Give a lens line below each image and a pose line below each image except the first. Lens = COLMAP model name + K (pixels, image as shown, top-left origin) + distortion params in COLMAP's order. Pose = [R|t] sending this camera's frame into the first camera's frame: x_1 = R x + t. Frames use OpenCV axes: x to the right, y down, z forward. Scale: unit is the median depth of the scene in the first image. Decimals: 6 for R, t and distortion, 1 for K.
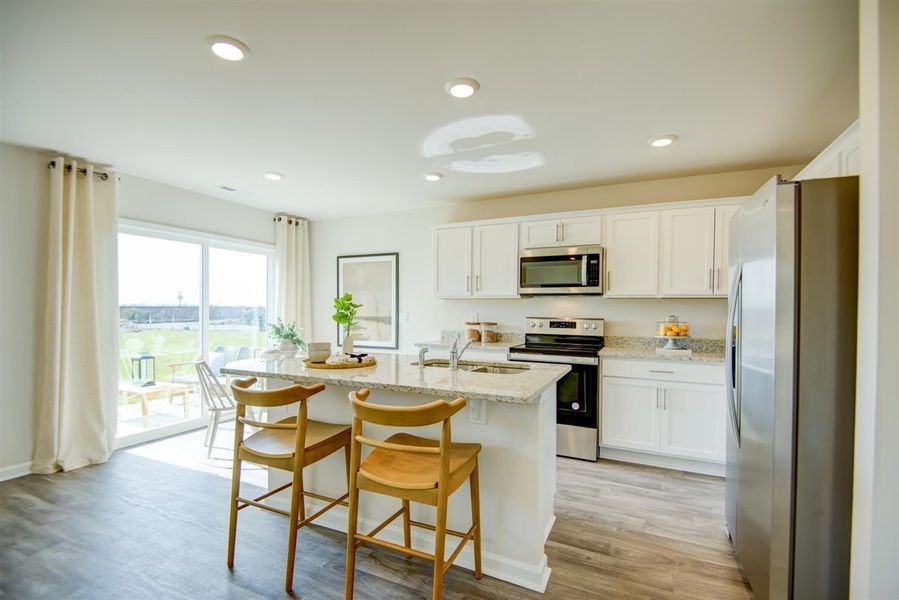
lens RADIAL K [[415.1, 0, 446.8], [0, 415.1, 312.4], [0, 0, 1]] dist [0.029467, -0.023518]
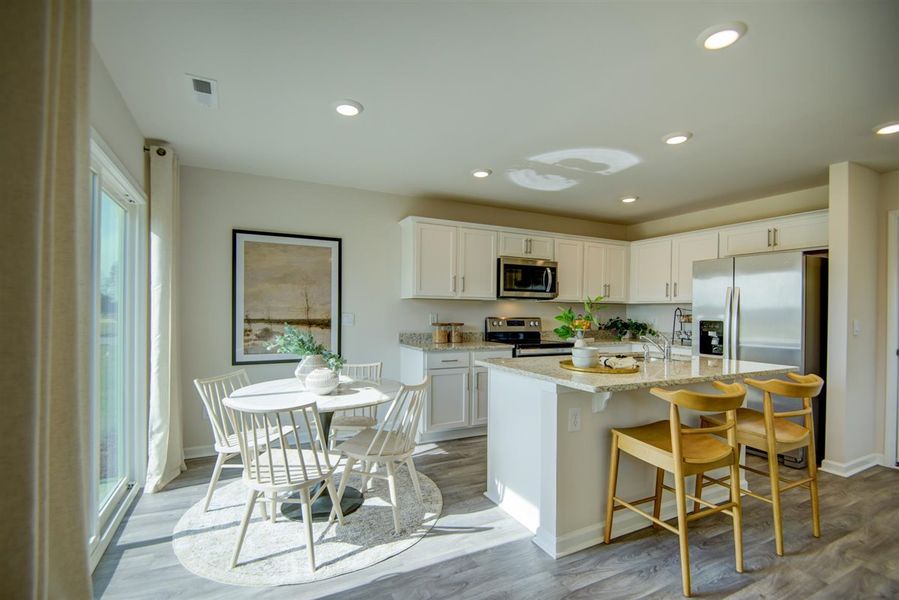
lens RADIAL K [[415.1, 0, 446.8], [0, 415.1, 312.4], [0, 0, 1]] dist [0.029467, -0.023518]
pose [[0.614485, -0.002273, 0.788925, -0.779682], [0.002092, 0.999997, 0.001252, -0.003183], [-0.788926, 0.000881, 0.614488, 0.431185]]
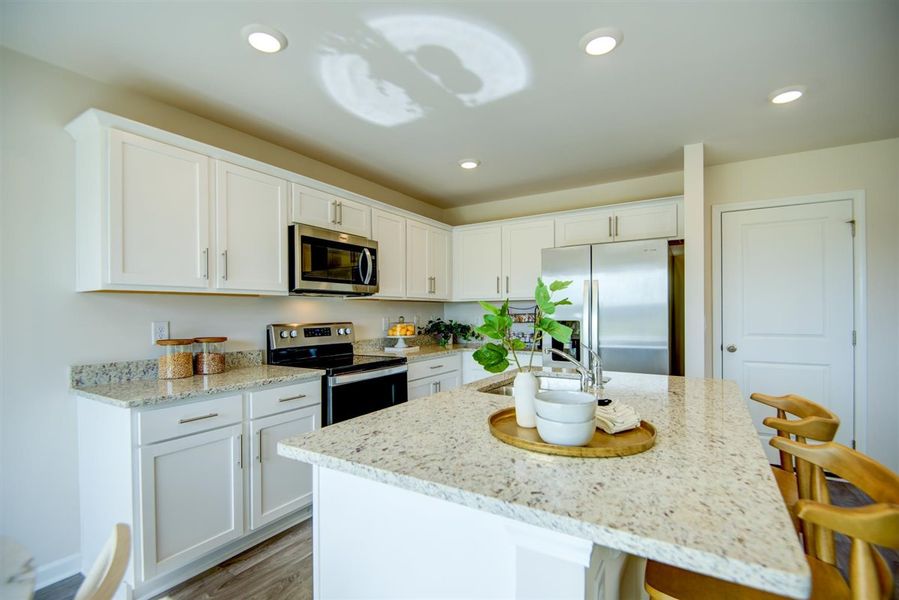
lens RADIAL K [[415.1, 0, 446.8], [0, 415.1, 312.4], [0, 0, 1]] dist [0.029467, -0.023518]
pose [[0.110907, -0.007956, 0.993799, -0.455962], [0.018732, 0.999807, 0.005914, -0.006611], [-0.993654, 0.017960, 0.111034, 0.683589]]
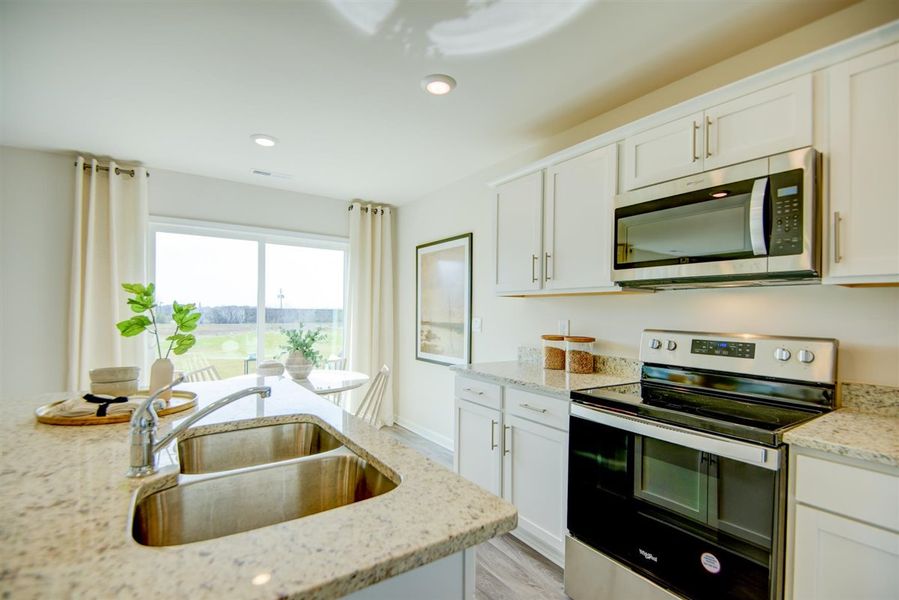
lens RADIAL K [[415.1, 0, 446.8], [0, 415.1, 312.4], [0, 0, 1]] dist [0.029467, -0.023518]
pose [[0.864997, 0.003099, -0.501768, 0.250500], [-0.008714, 0.999923, -0.008847, -0.002454], [0.501702, 0.012025, 0.864957, 0.460842]]
